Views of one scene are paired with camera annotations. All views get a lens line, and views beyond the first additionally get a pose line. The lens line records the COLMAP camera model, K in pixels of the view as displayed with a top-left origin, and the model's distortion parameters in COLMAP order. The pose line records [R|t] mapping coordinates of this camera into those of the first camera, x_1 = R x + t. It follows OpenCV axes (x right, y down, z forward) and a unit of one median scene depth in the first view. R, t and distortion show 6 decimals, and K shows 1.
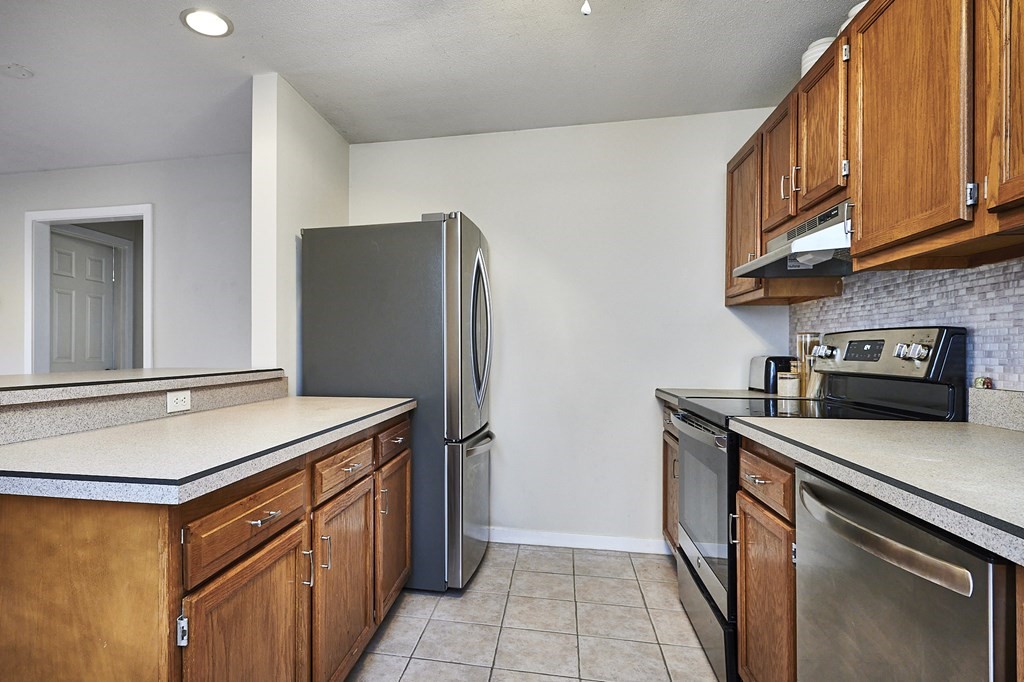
lens RADIAL K [[558.6, 0, 447.7], [0, 558.6, 350.7], [0, 0, 1]] dist [0.002157, -0.000379]
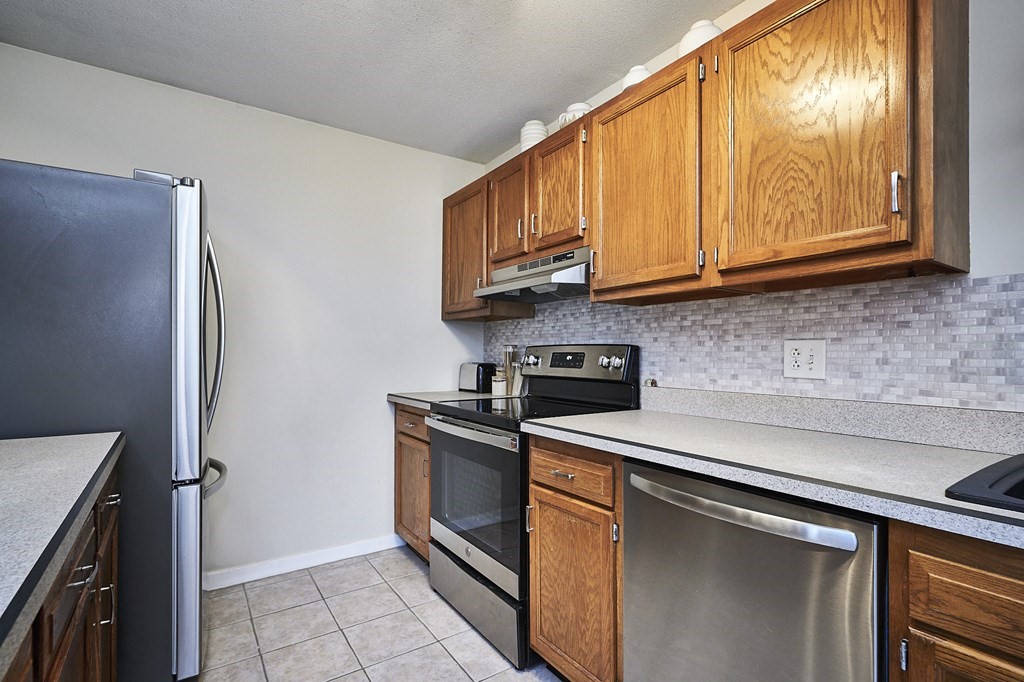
lens RADIAL K [[482.1, 0, 517.6], [0, 482.1, 350.9], [0, 0, 1]] dist [0.000422, 0.000890]
pose [[0.692373, 0.008297, 0.721492, -0.192147], [-0.005719, 0.999966, -0.006011, -0.015732], [-0.721517, 0.000036, 0.692397, 0.294065]]
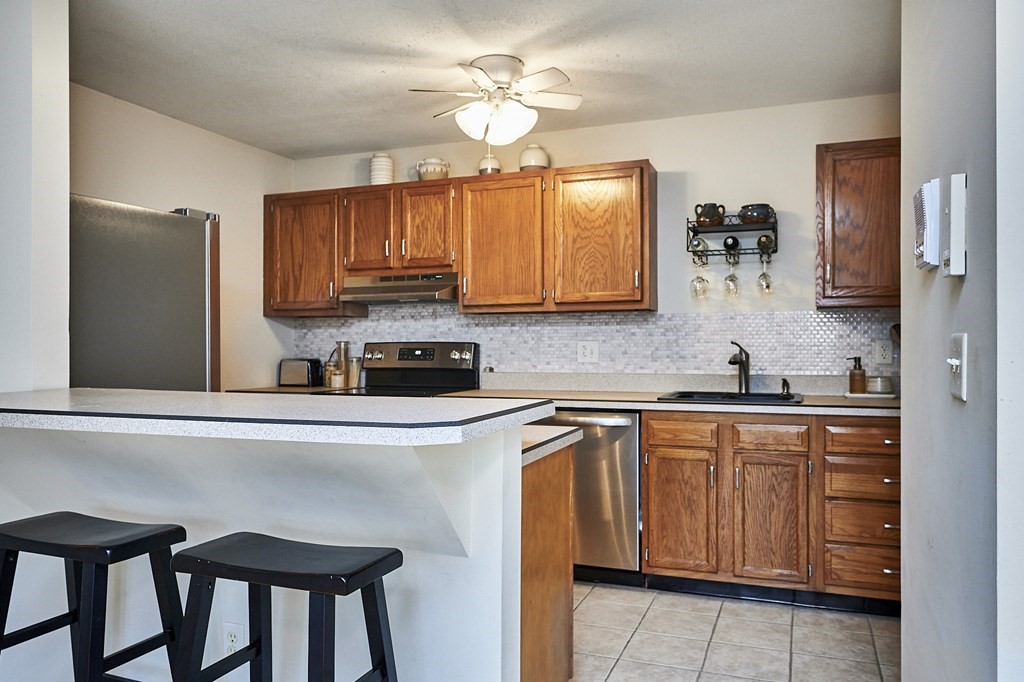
lens RADIAL K [[739.2, 0, 511.0], [0, 739.2, 344.7], [0, 0, 1]] dist [-0.005318, -0.000625]
pose [[0.167250, 0.005837, 0.985897, -1.490617], [-0.000629, 0.999983, -0.005814, -0.017739], [-0.985914, 0.000352, 0.167251, 0.365864]]
